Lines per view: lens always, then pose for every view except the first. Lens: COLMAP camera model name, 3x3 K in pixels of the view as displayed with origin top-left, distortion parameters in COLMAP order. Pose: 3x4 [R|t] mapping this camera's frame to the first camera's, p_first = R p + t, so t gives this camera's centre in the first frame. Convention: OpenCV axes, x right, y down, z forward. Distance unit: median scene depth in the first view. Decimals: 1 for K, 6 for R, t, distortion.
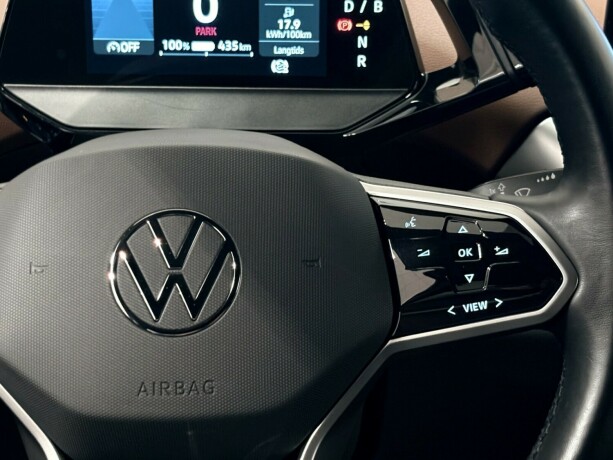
lens RADIAL K [[1305.3, 0, 305.4], [0, 1305.3, 228.1], [0, 0, 1]] dist [0.163861, 0.000000]
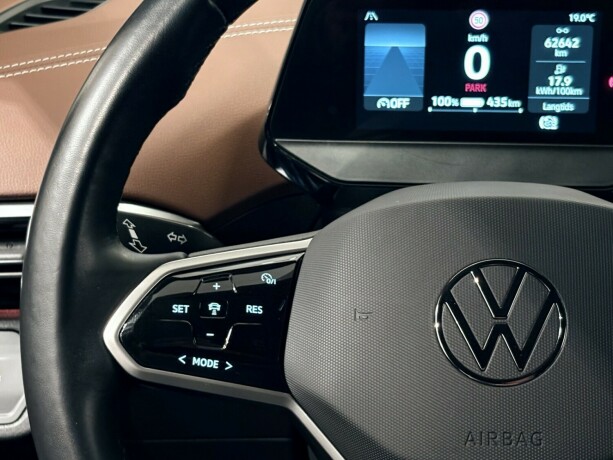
lens RADIAL K [[1305.3, 0, 310.3], [0, 1305.3, 230.6], [0, 0, 1]] dist [0.163861, 0.000000]
pose [[0.997660, 0.015463, -0.066599, -0.133694], [-0.018768, 0.998608, -0.049291, 0.011976], [0.065744, 0.050425, 0.996562, -0.010350]]
